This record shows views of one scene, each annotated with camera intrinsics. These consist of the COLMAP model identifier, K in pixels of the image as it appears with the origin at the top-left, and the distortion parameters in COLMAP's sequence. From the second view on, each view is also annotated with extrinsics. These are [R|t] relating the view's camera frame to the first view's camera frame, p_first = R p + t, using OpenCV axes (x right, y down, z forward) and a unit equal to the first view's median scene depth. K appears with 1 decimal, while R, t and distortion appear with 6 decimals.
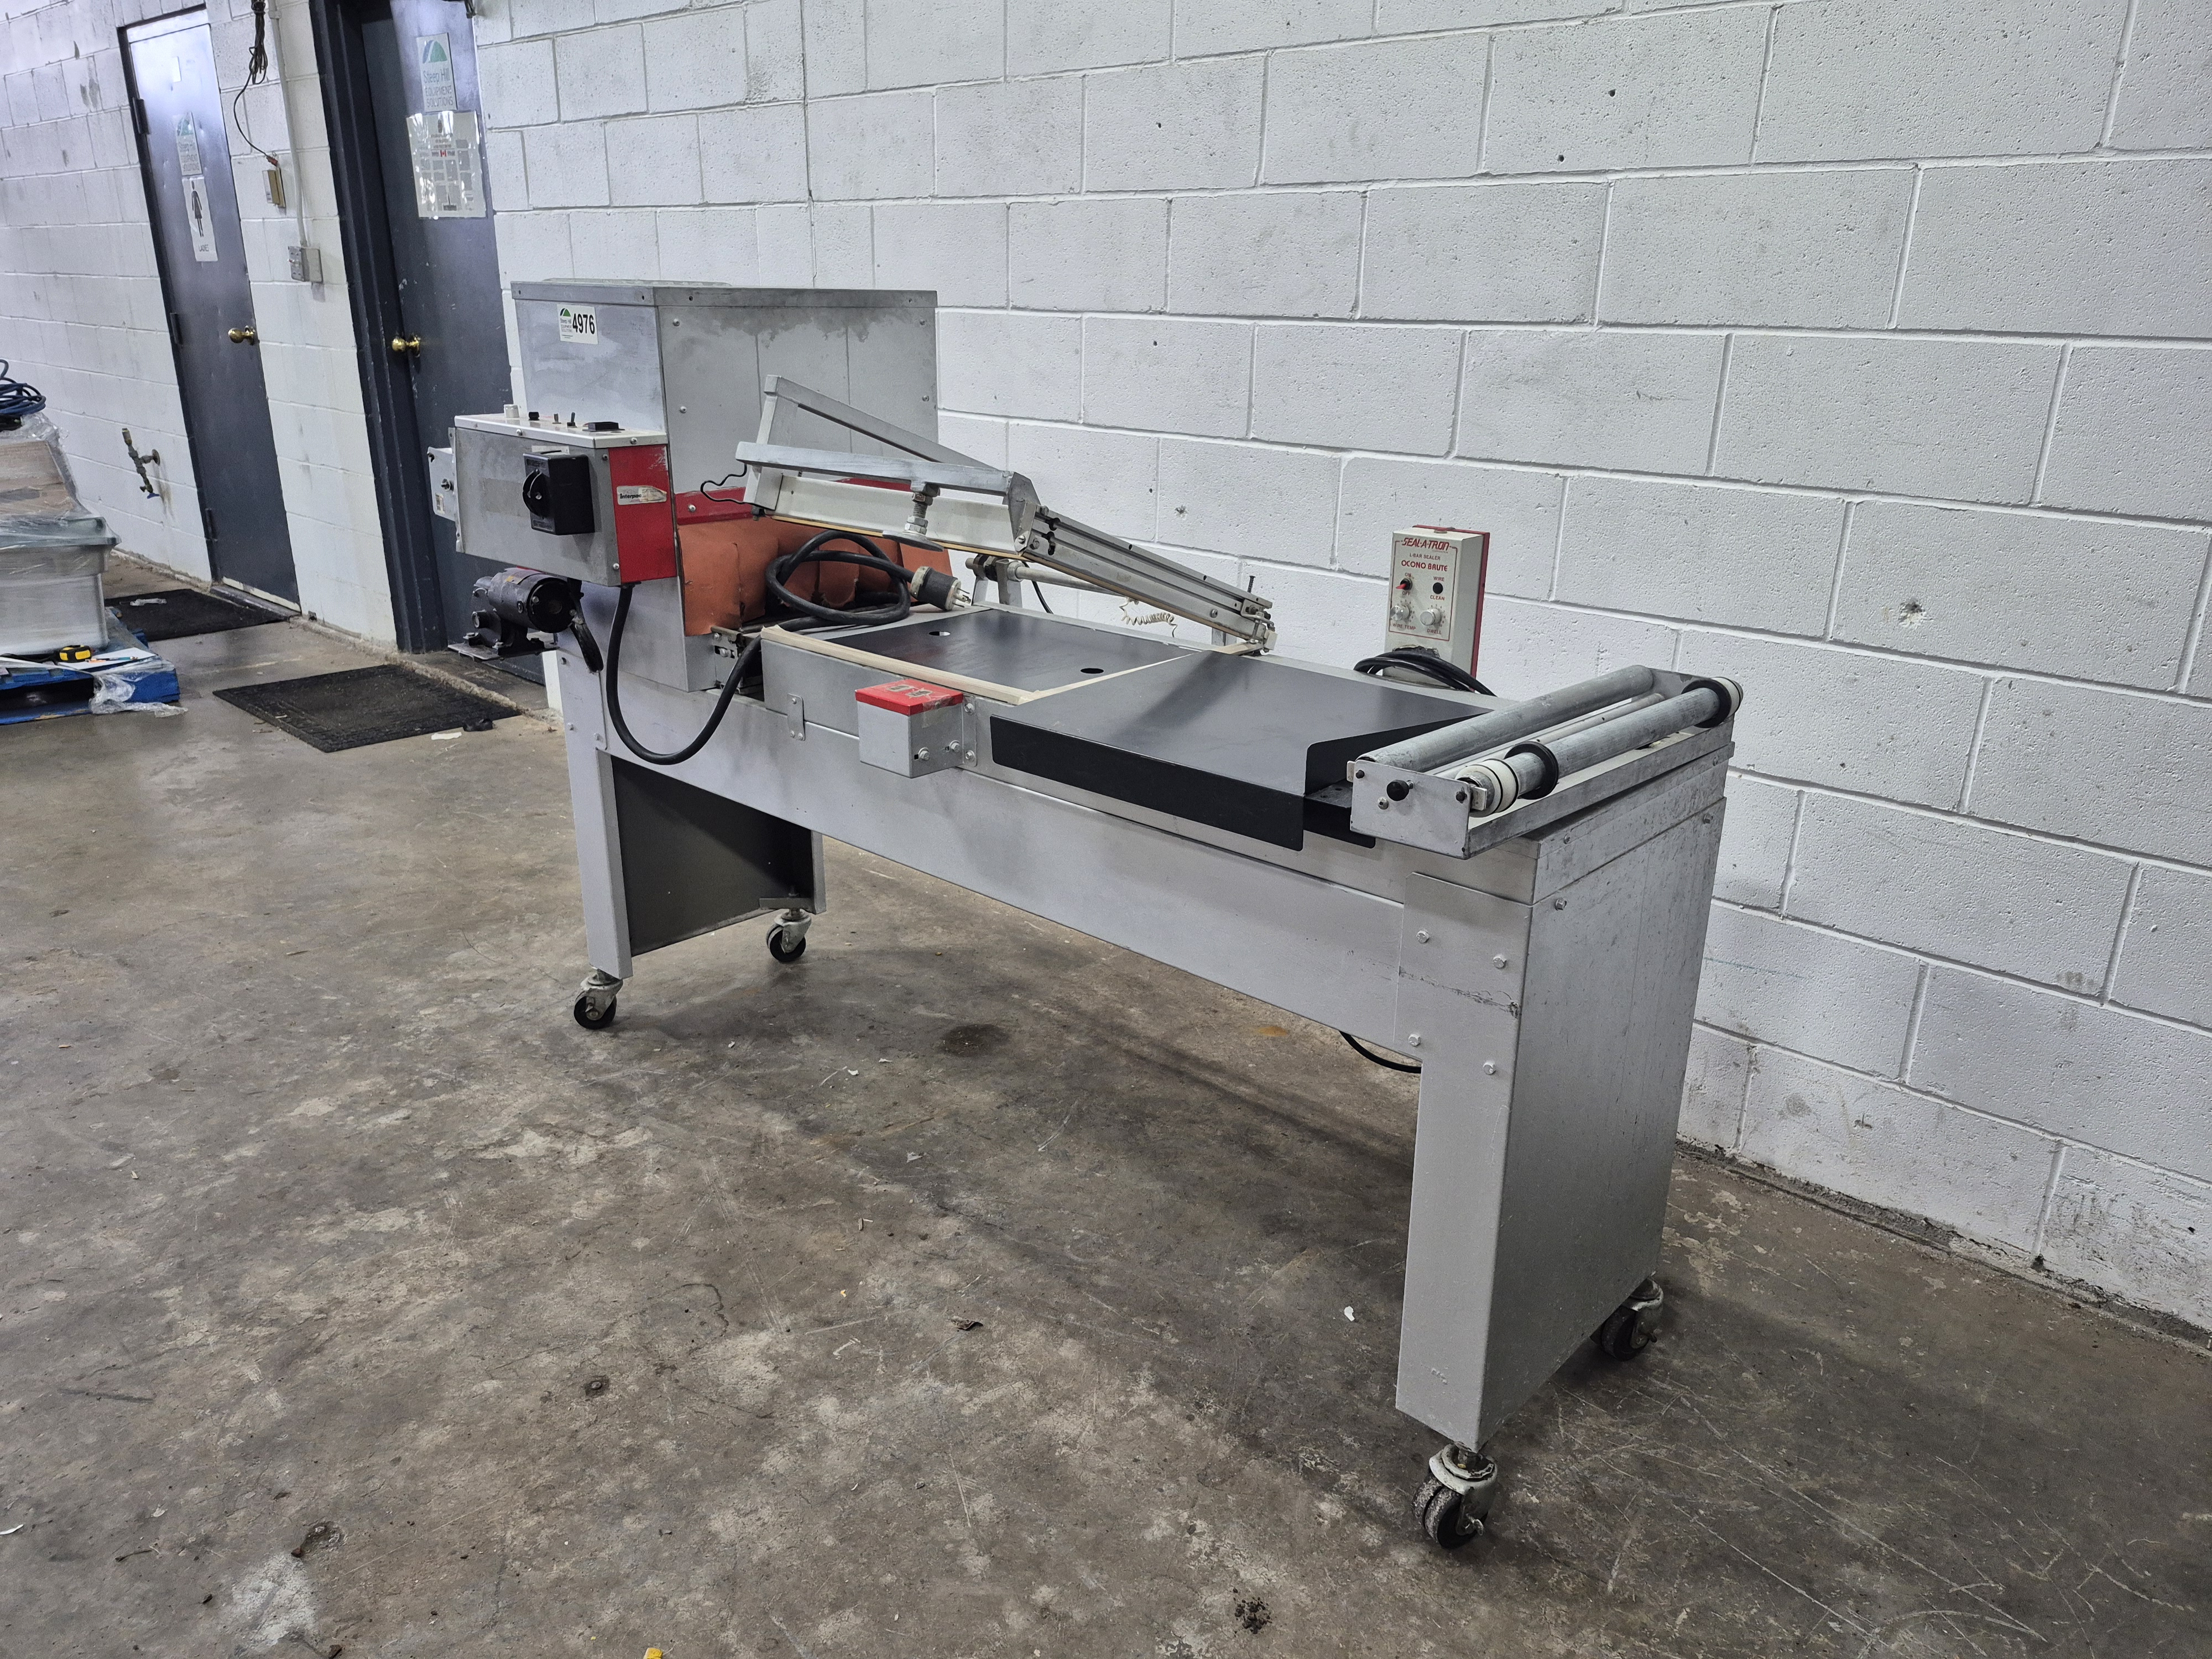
lens RADIAL K [[1540.1, 0, 1115.8], [0, 1540.1, 834.2], [0, 0, 1]] dist [0.056573, -0.057604]
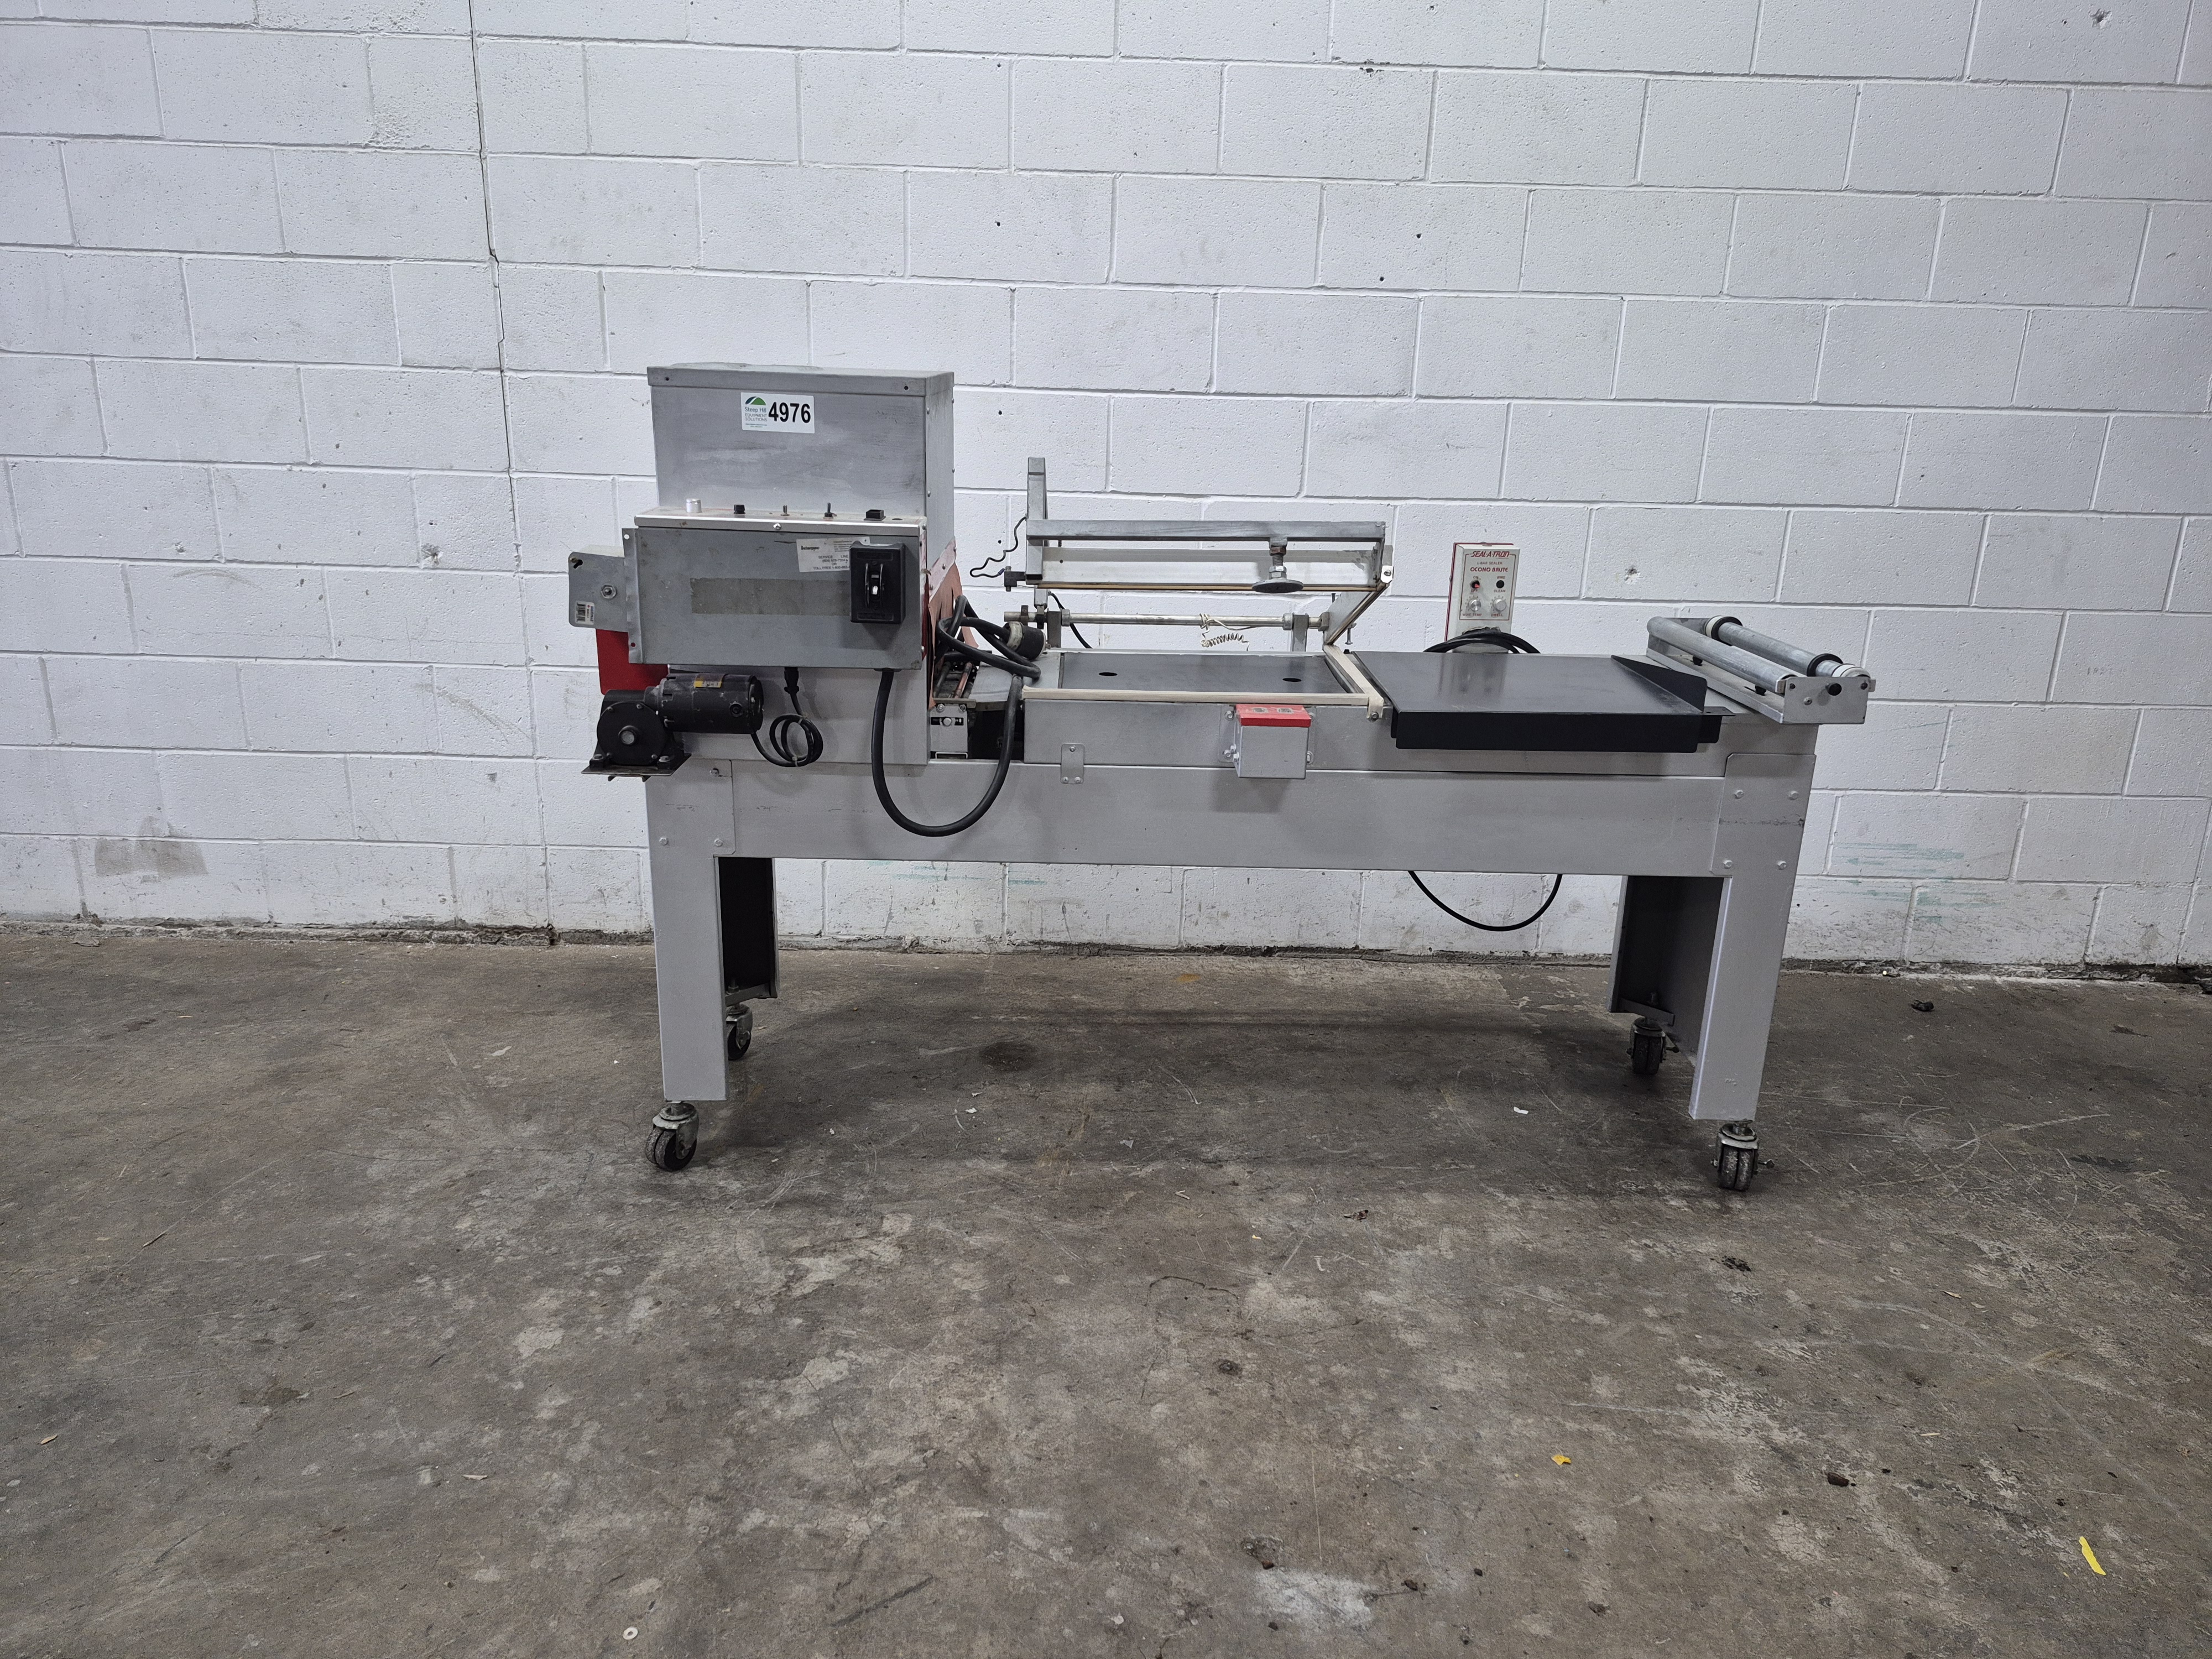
lens RADIAL K [[1523.4, 0, 1113.0], [0, 1523.4, 829.8], [0, 0, 1]] dist [0.093538, -0.117653]
pose [[0.730134, -0.199451, 0.653547, -0.863720], [0.213856, 0.975102, 0.058667, -0.083564], [-0.648976, 0.096930, 0.754609, 0.159404]]
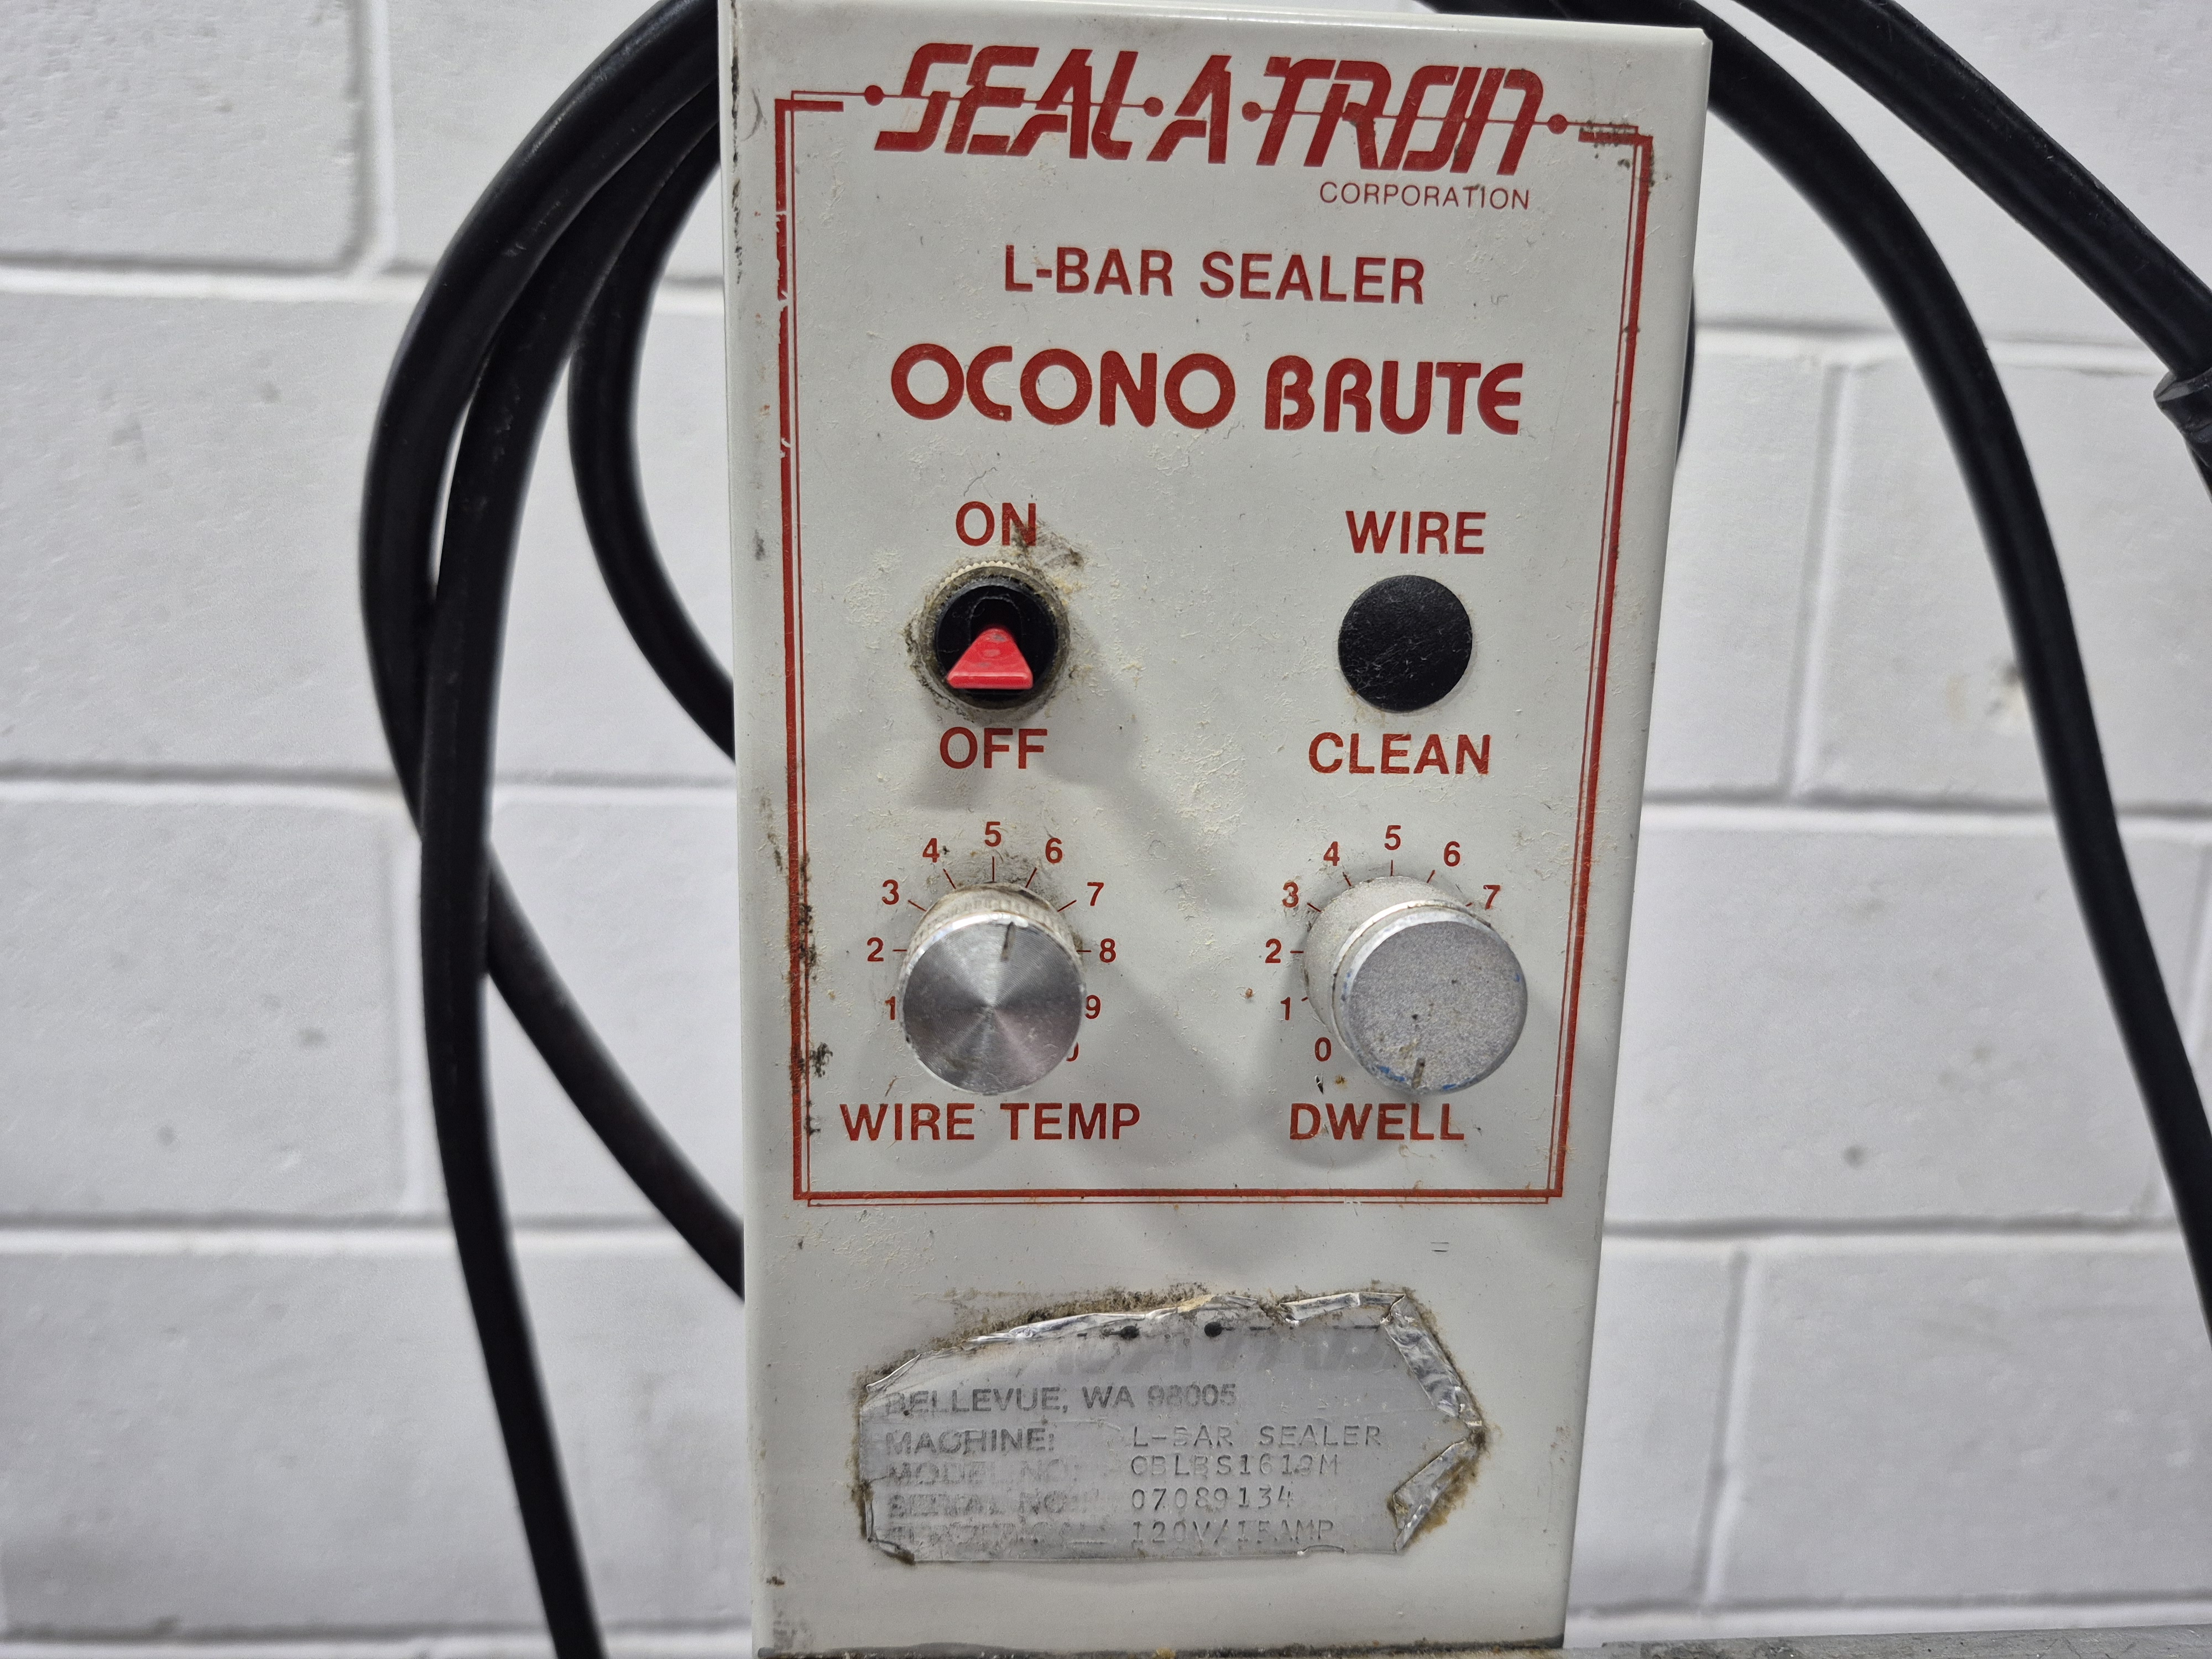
lens RADIAL K [[1575.5, 0, 1102.9], [0, 1575.5, 858.7], [0, 0, 1]] dist [0.016992, -0.012431]
pose [[0.696493, -0.139375, 0.703898, 0.112364], [0.219767, 0.975248, -0.024351, -0.125999], [-0.683081, 0.171654, 0.709884, 0.804823]]
